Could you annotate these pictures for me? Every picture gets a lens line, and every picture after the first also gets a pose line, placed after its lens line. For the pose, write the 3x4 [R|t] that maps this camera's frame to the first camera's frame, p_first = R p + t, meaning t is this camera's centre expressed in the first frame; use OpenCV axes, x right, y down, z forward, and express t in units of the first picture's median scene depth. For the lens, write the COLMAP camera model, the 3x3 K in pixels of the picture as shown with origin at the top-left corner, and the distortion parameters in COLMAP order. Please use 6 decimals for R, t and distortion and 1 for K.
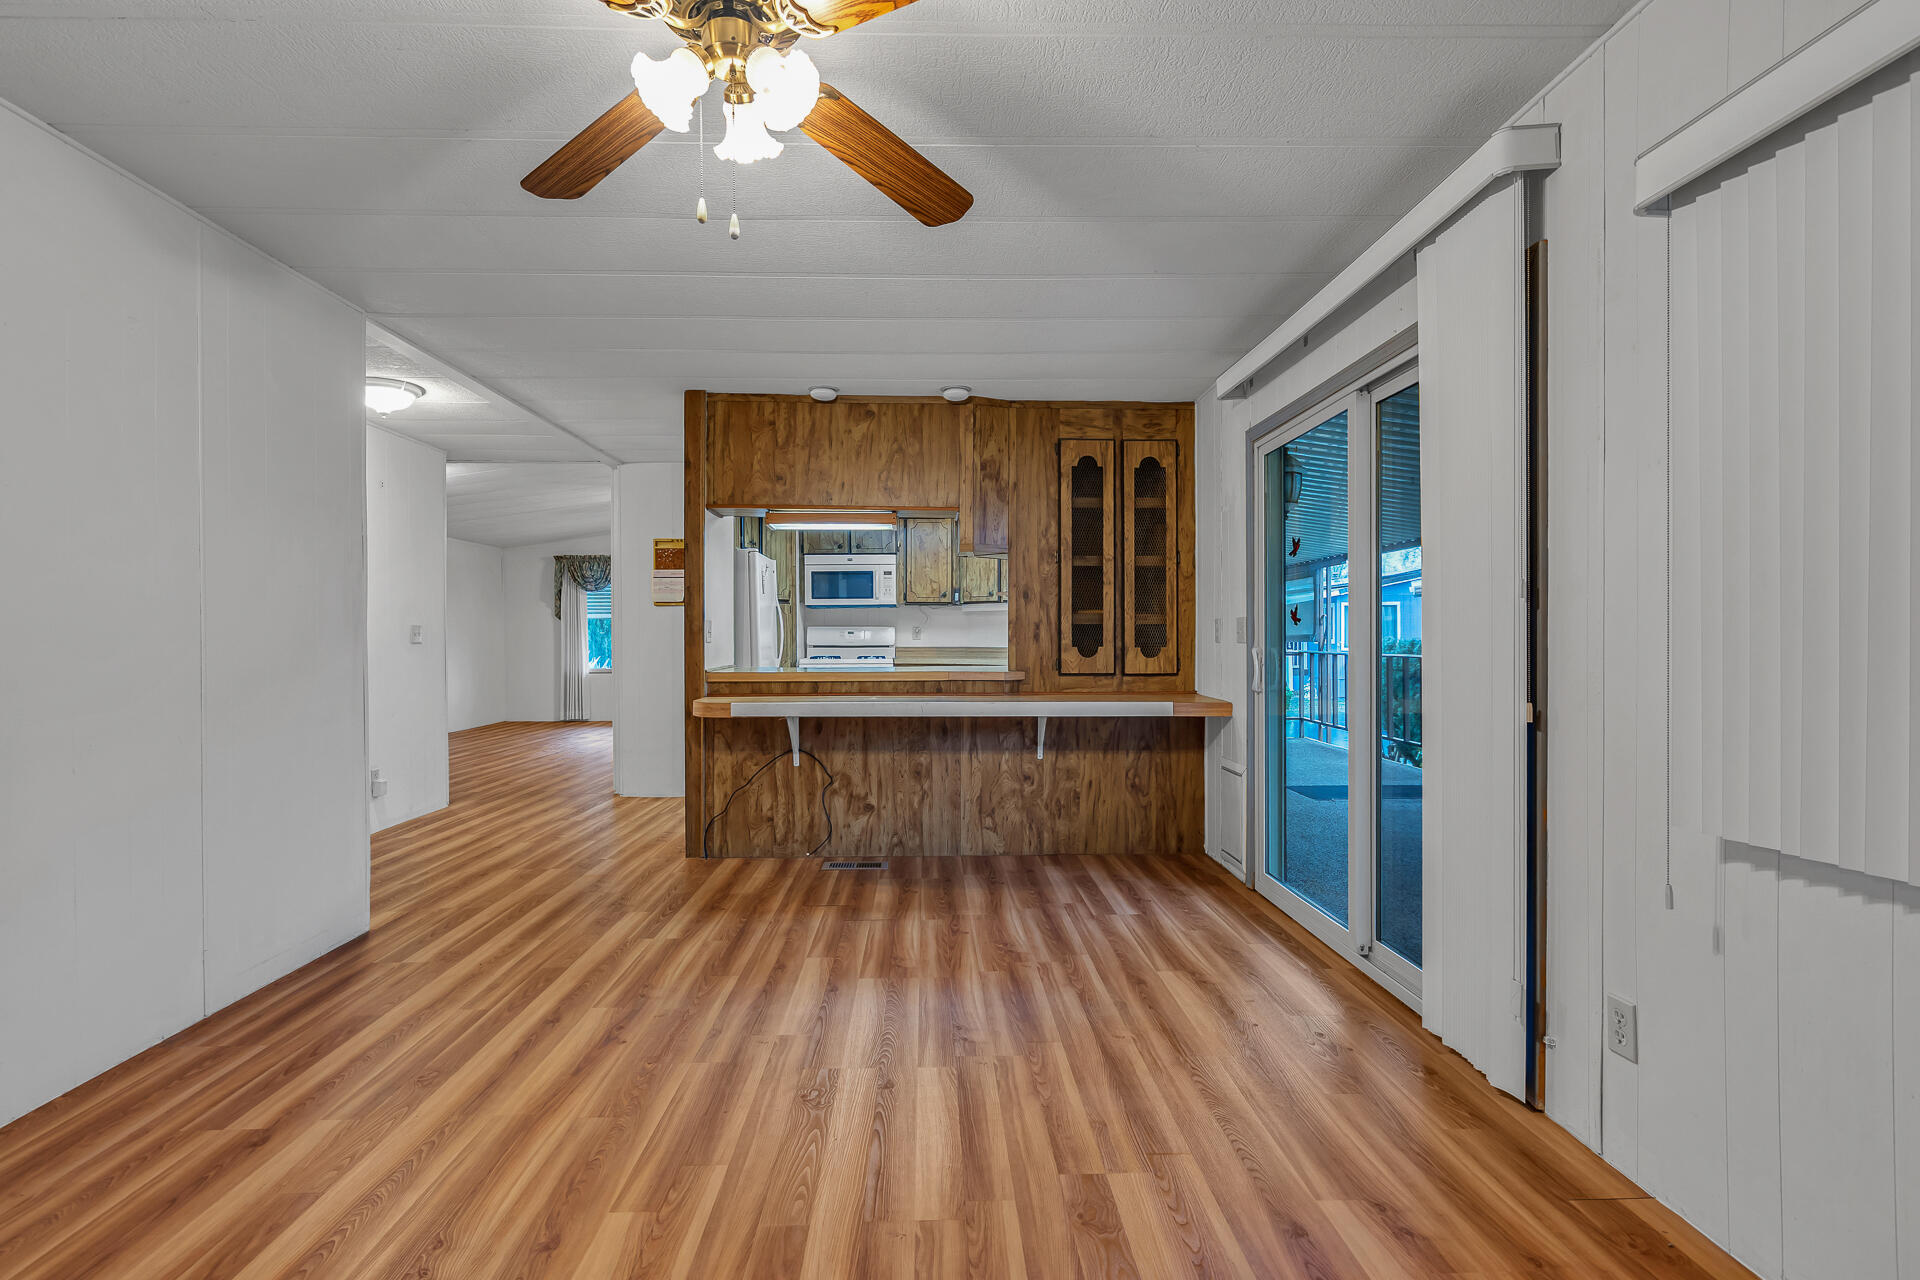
lens RADIAL K [[915.9, 0, 960.0], [0, 915.9, 640.0], [0, 0, 1]] dist [0.001915, 0.000810]
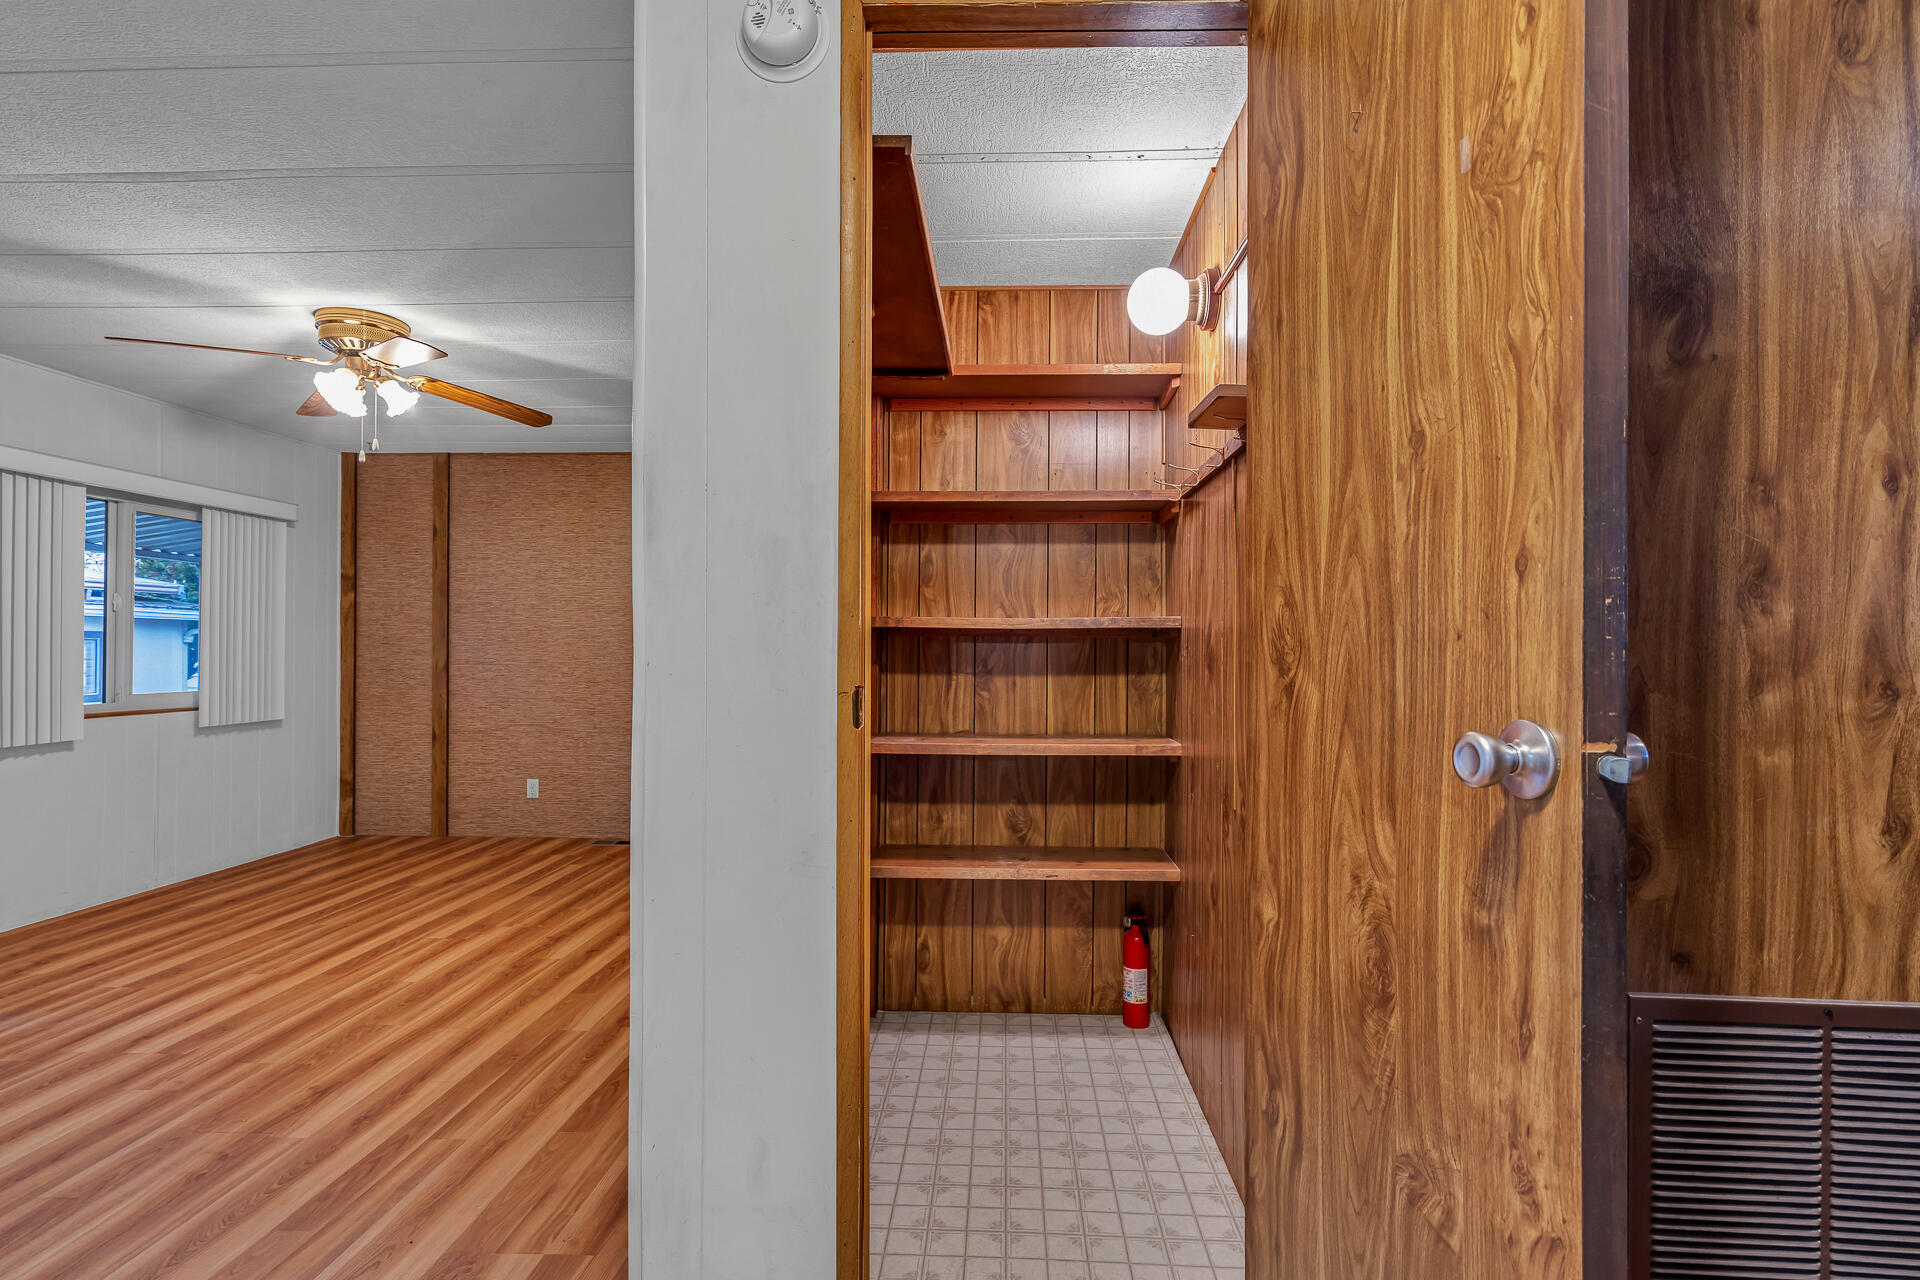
lens RADIAL K [[902.7, 0, 965.5], [0, 902.7, 642.1], [0, 0, 1]] dist [0.002182, 0.000395]
pose [[-0.997174, 0.001148, 0.075119, -1.367833], [0.000793, 0.999988, -0.004755, -0.032591], [-0.075123, -0.004682, -0.997163, 2.307886]]
